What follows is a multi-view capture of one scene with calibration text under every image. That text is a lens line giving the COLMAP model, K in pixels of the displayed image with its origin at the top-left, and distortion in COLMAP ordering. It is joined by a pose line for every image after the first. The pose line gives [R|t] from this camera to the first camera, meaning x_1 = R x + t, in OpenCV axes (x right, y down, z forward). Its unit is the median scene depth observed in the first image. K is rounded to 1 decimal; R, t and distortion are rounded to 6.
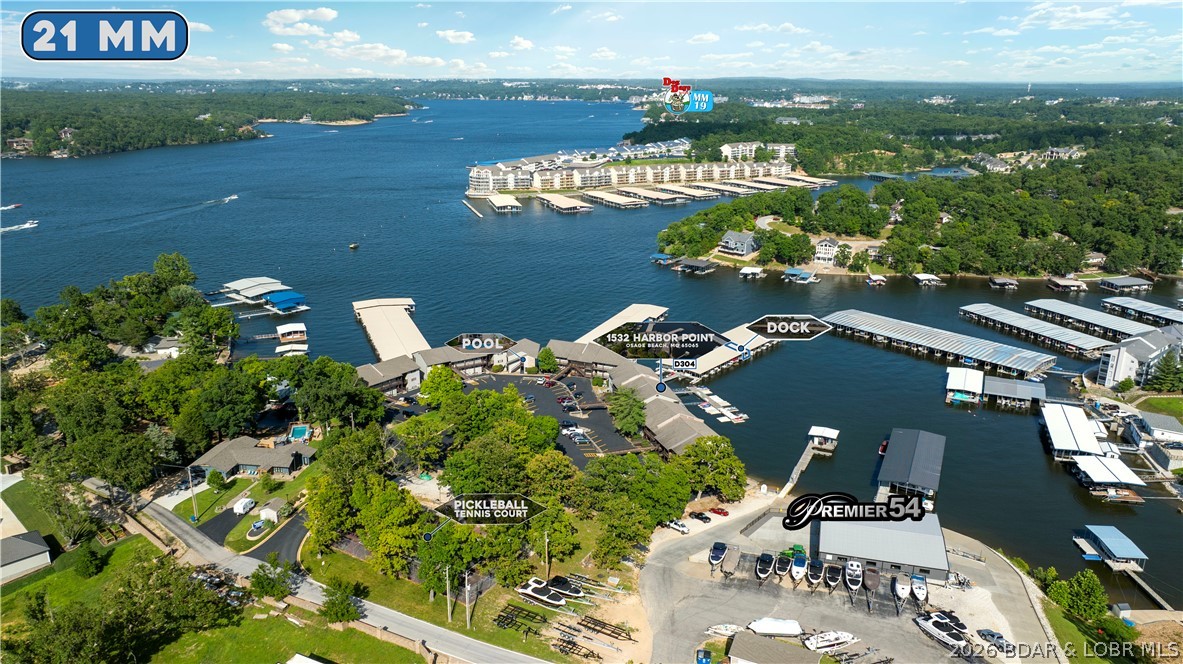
lens RADIAL K [[826.4, 0, 589.9], [0, 826.4, 328.9], [0, 0, 1]] dist [-0.031575, 0.024700]
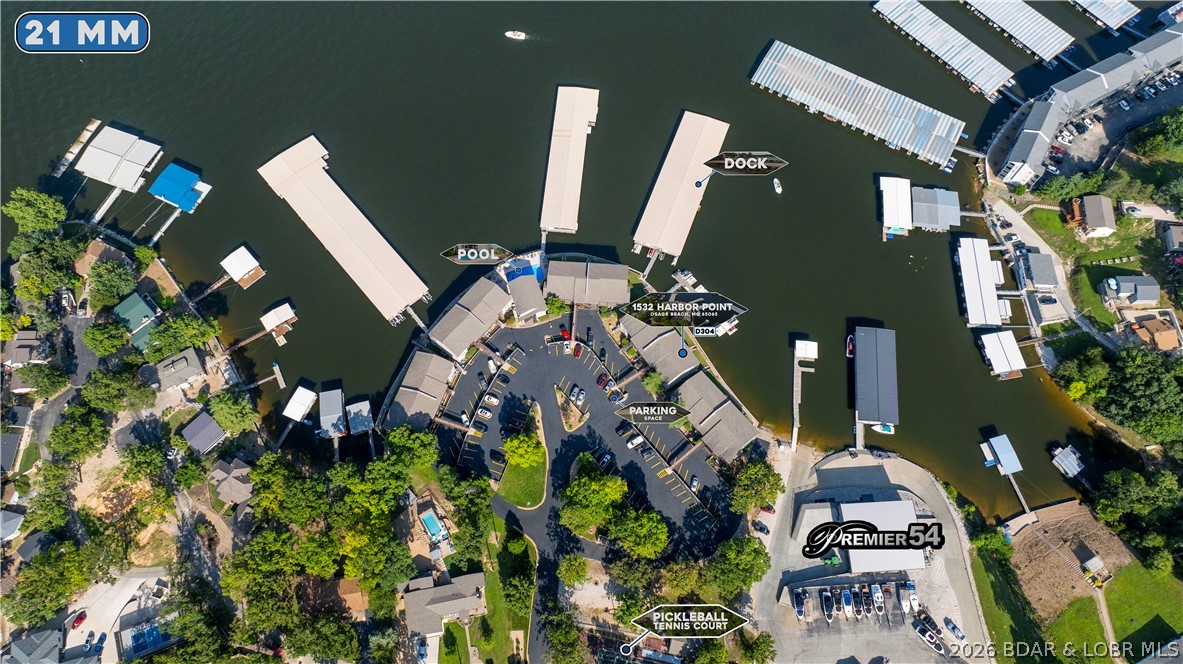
lens RADIAL K [[841.3, 0, 599.3], [0, 841.3, 335.3], [0, 0, 1]] dist [-0.032385, -0.000429]
pose [[0.944288, -0.302459, 0.129767, -0.064168], [0.095244, 0.628541, 0.771923, -0.328993], [-0.315039, -0.716558, 0.622331, 0.115000]]
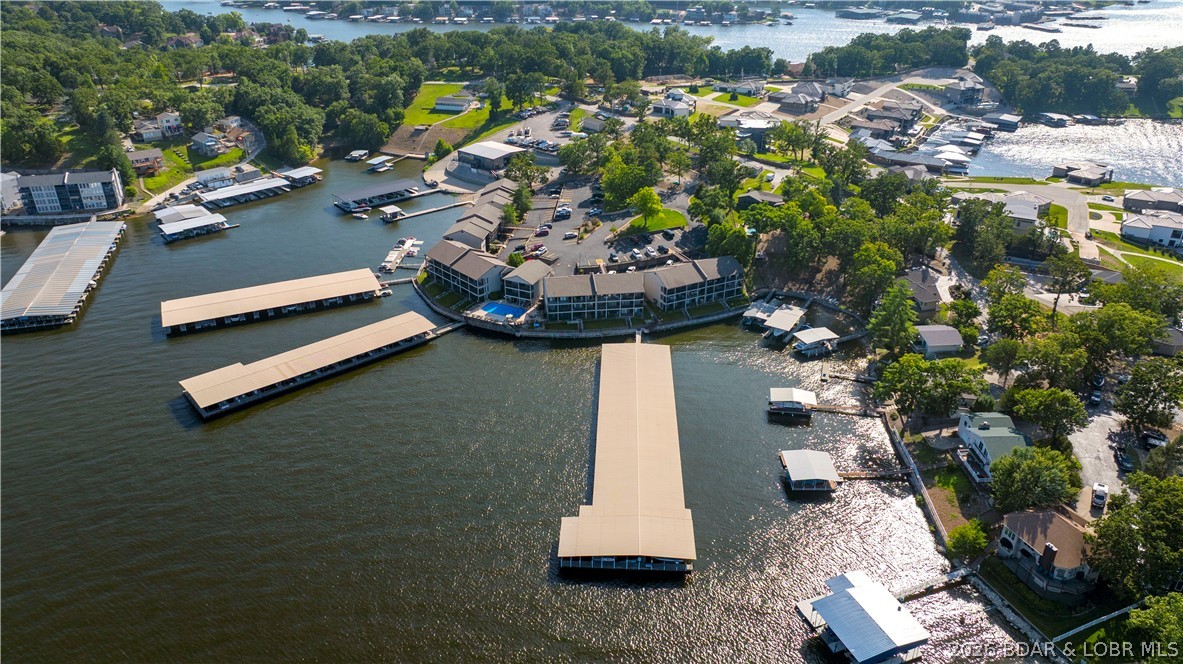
lens RADIAL K [[826.4, 0, 589.9], [0, 826.4, 328.9], [0, 0, 1]] dist [-0.031575, 0.024700]
pose [[-0.913321, -0.194977, 0.357531, -0.208252], [0.107146, 0.731956, 0.672874, -0.230864], [-0.392892, 0.652858, -0.647620, 0.693476]]
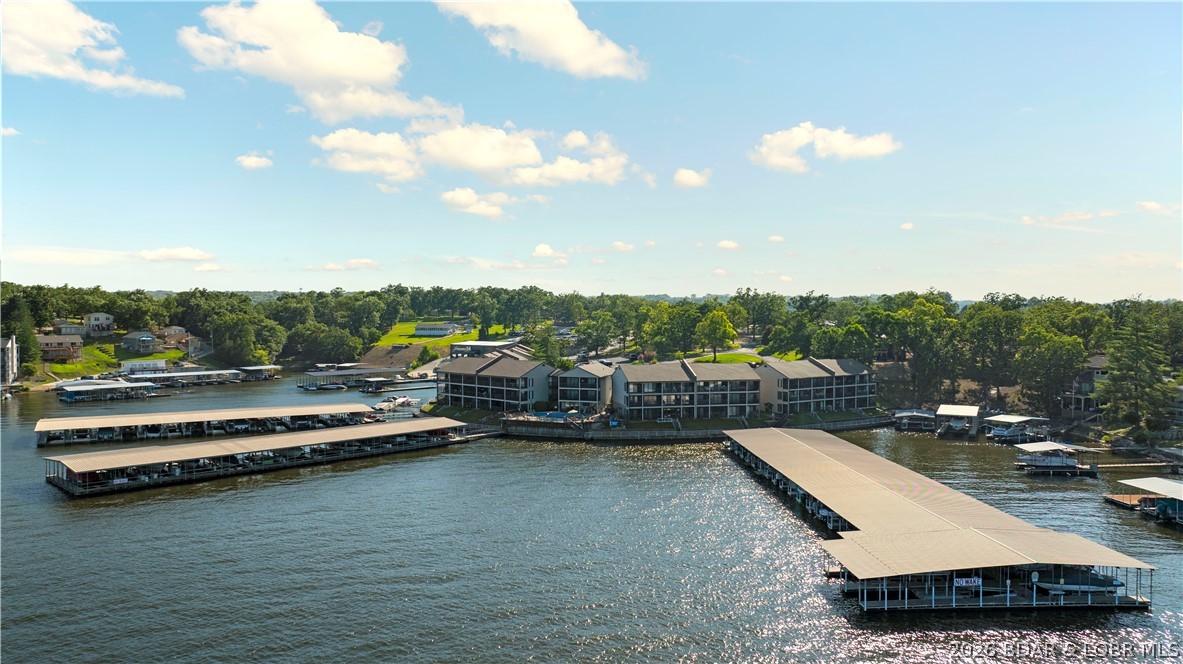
lens RADIAL K [[826.4, 0, 589.9], [0, 826.4, 328.9], [0, 0, 1]] dist [-0.031575, 0.024700]
pose [[-0.944260, -0.011435, 0.329003, -0.128485], [0.091580, 0.950822, 0.295889, -0.086387], [-0.316206, 0.309527, -0.896776, 0.680247]]
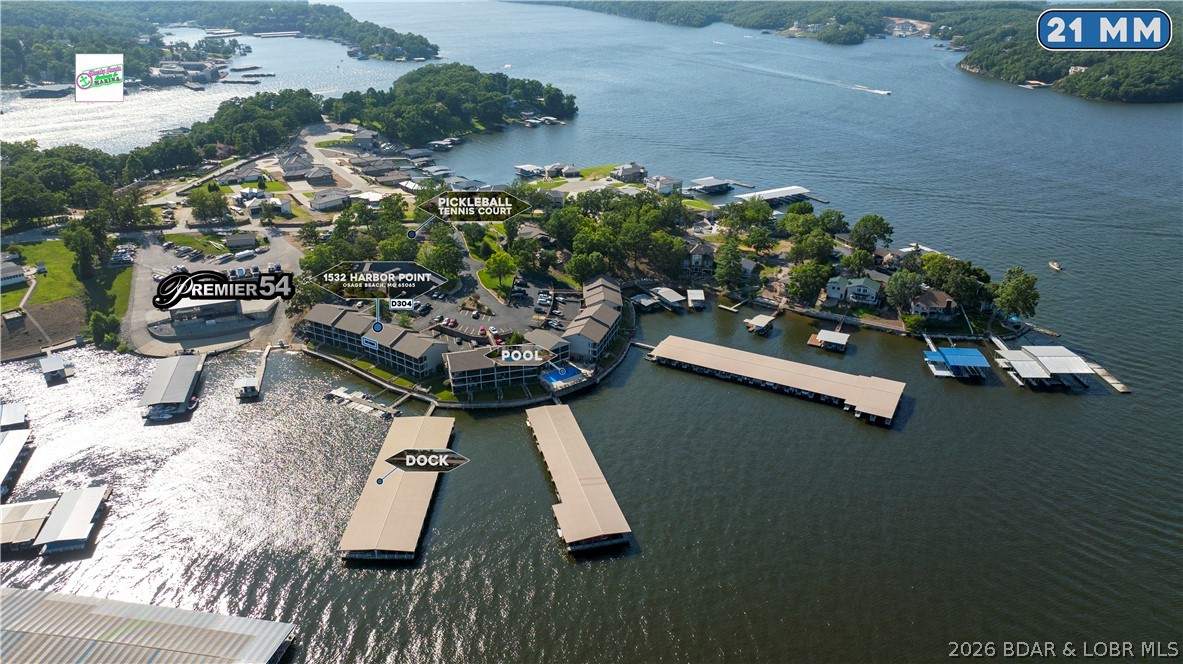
lens RADIAL K [[826.4, 0, 589.9], [0, 826.4, 328.9], [0, 0, 1]] dist [-0.031575, 0.024700]
pose [[-0.768722, 0.251497, -0.588061, 0.209217], [-0.192955, 0.785410, 0.588132, -0.261974], [0.609783, 0.565579, -0.555235, 0.692710]]
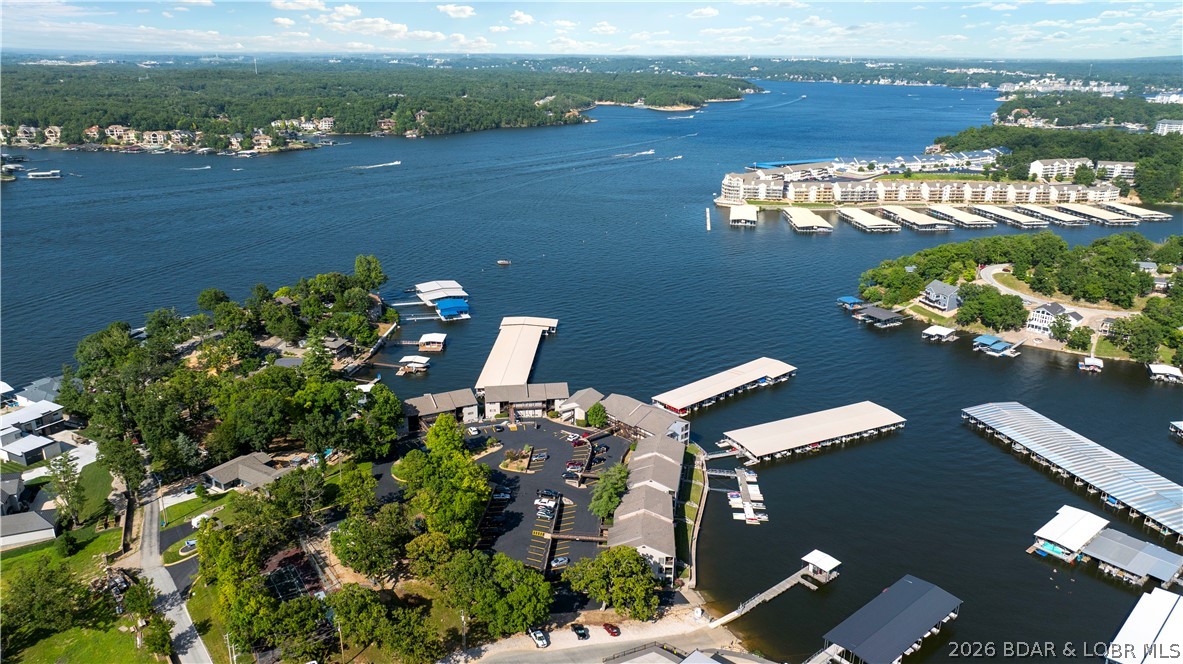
lens RADIAL K [[826.4, 0, 589.9], [0, 826.4, 328.9], [0, 0, 1]] dist [-0.031575, 0.024700]
pose [[0.911508, 0.132316, -0.389416, 0.133222], [-0.122021, 0.991207, 0.051176, -0.048946], [0.392764, 0.000869, 0.919639, 0.032929]]
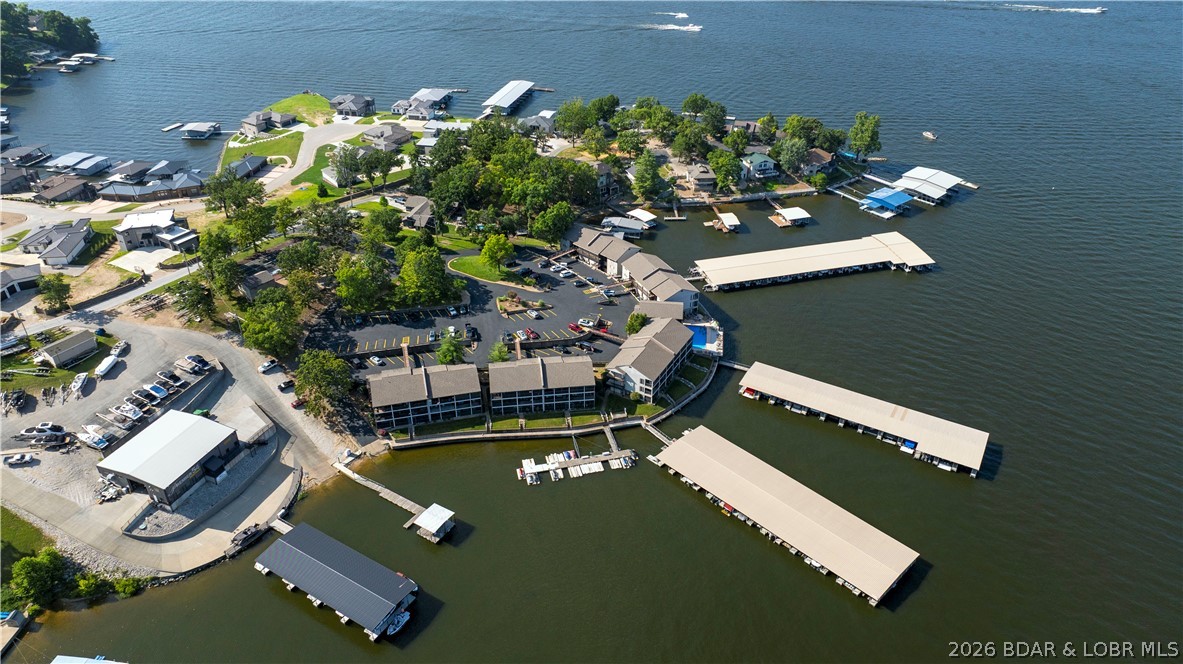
lens RADIAL K [[826.4, 0, 589.9], [0, 826.4, 328.9], [0, 0, 1]] dist [-0.031575, 0.024700]
pose [[-0.107039, 0.529314, -0.841647, 0.313436], [-0.291124, 0.792724, 0.535570, -0.187150], [0.950678, 0.302350, 0.069244, 0.374746]]
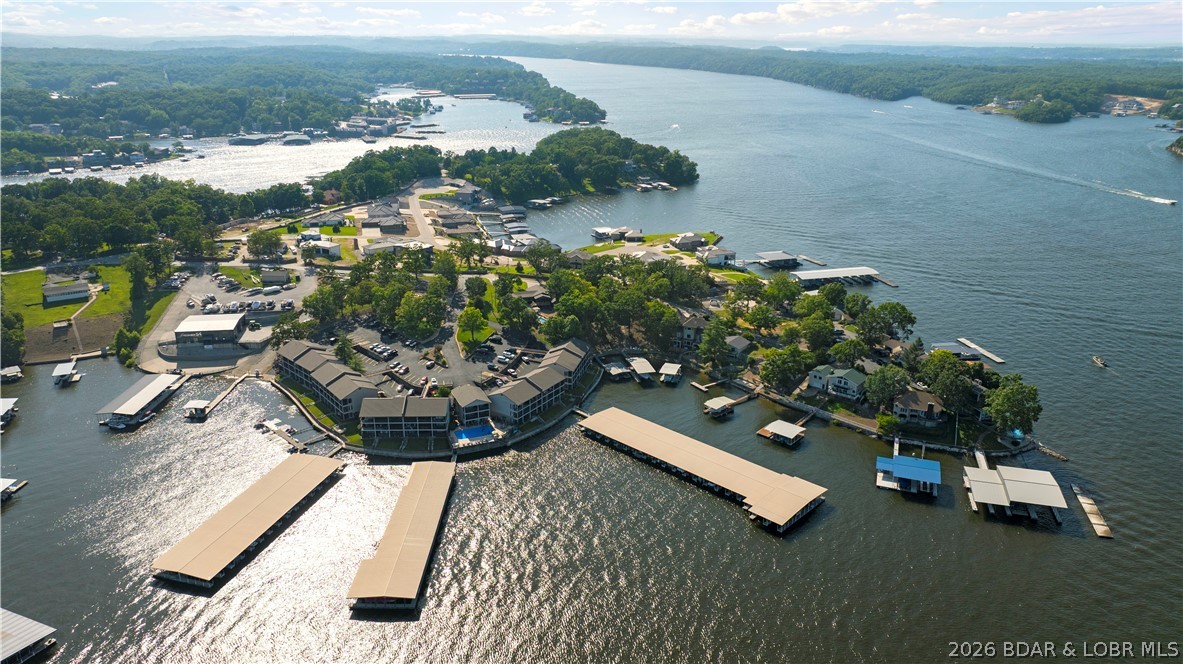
lens RADIAL K [[826.4, 0, 589.9], [0, 826.4, 328.9], [0, 0, 1]] dist [-0.031575, 0.024700]
pose [[-0.908003, 0.128708, -0.398705, 0.079736], [-0.133997, 0.812445, 0.567431, -0.281364], [0.396958, 0.568654, -0.720456, 0.760074]]
